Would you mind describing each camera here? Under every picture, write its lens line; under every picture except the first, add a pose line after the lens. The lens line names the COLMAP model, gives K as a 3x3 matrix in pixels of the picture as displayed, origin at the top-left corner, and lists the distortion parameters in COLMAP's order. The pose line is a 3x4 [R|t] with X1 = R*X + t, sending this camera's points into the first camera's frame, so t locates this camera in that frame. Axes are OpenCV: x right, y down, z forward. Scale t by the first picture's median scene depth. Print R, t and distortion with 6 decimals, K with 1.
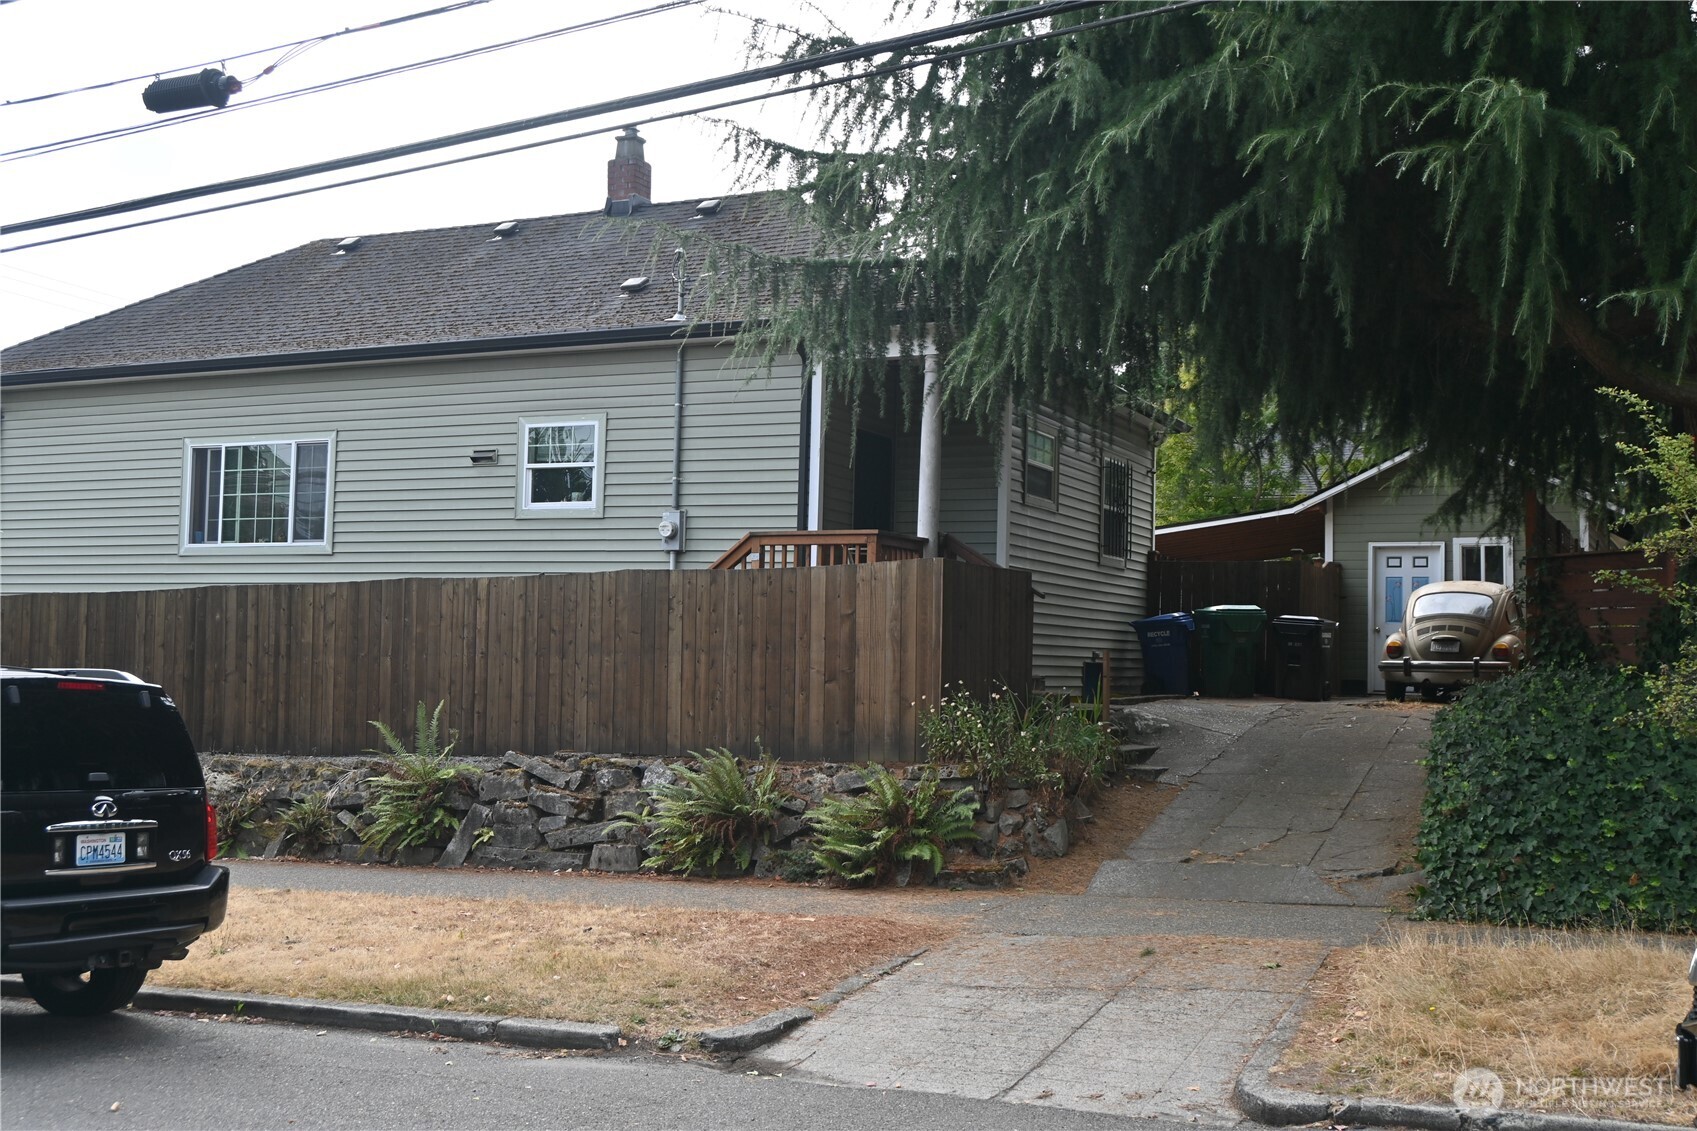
lens RADIAL K [[1760.2, 0, 848.7], [0, 1760.2, 567.5], [0, 0, 1]] dist [-0.022371, 0.000000]
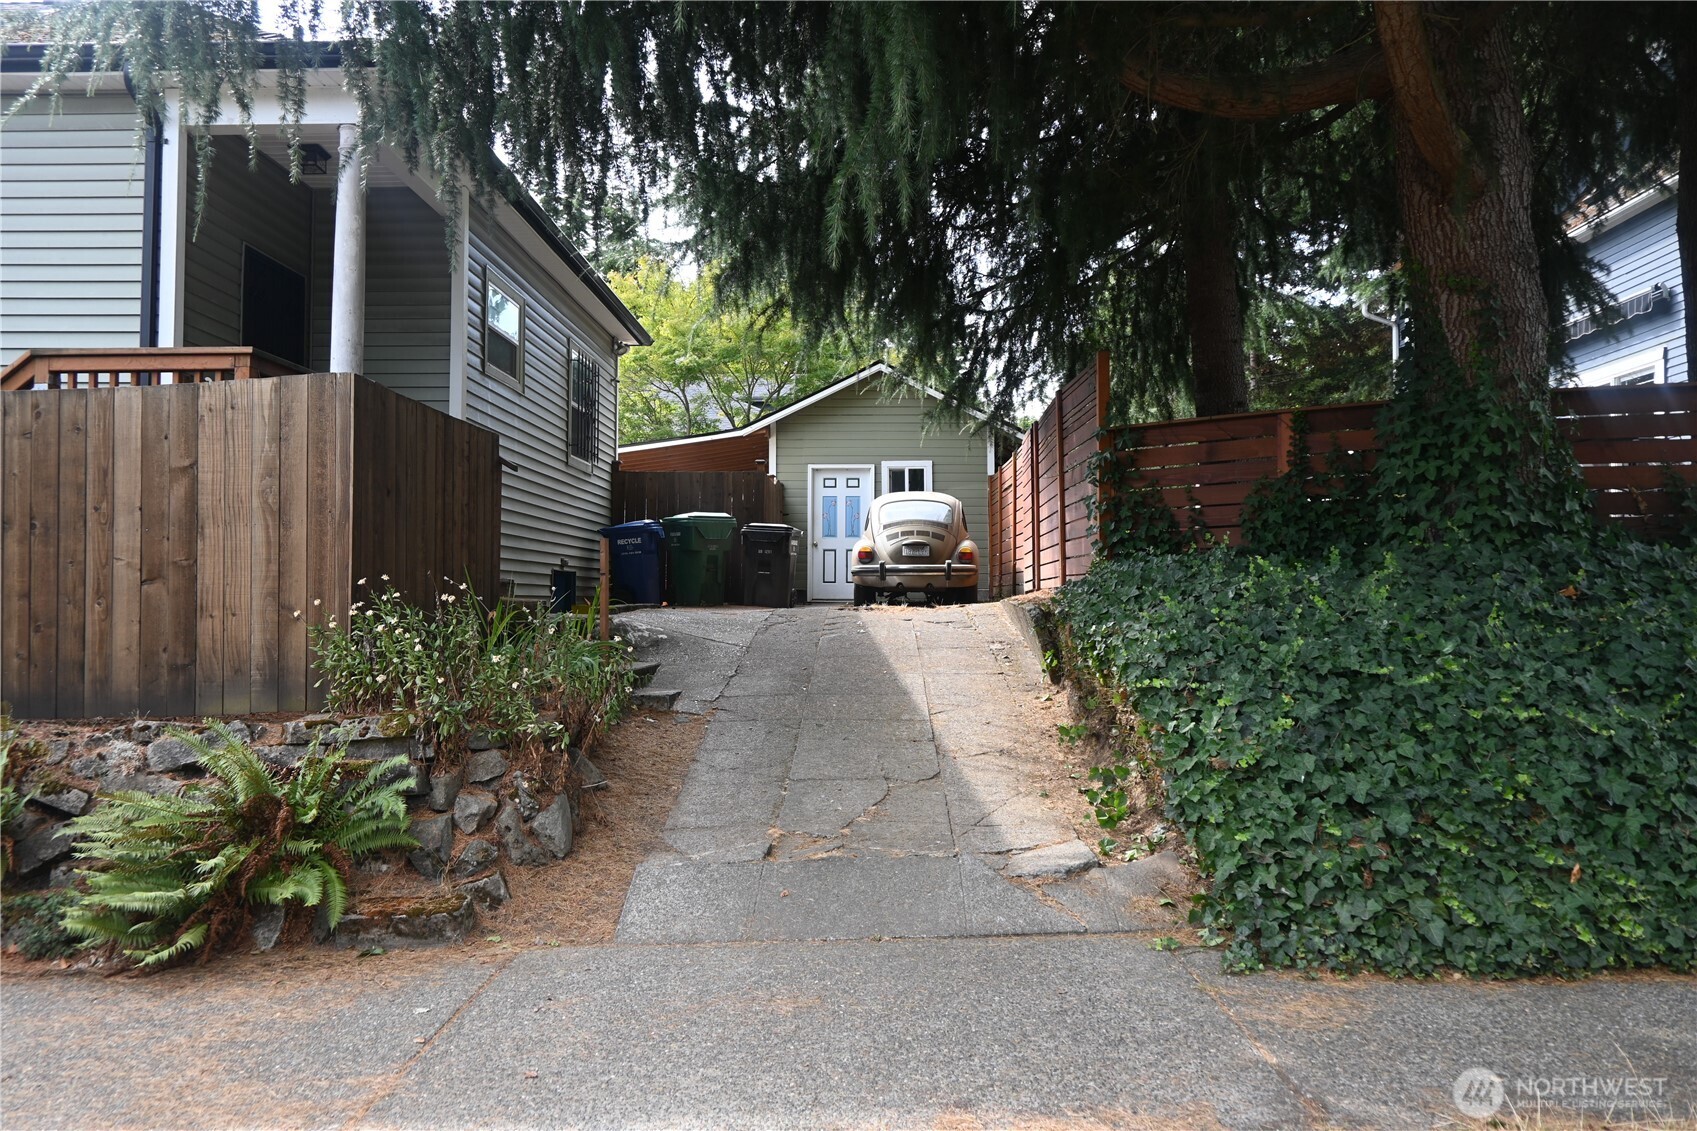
lens RADIAL K [[1151.4, 0, 847.8], [0, 1151.4, 572.0], [0, 0, 1]] dist [0.006645, 0.002377]
pose [[0.915280, -0.008743, 0.402724, 0.048379], [-0.005432, 0.999406, 0.034044, 0.048144], [-0.402782, -0.033348, 0.914688, 0.561891]]
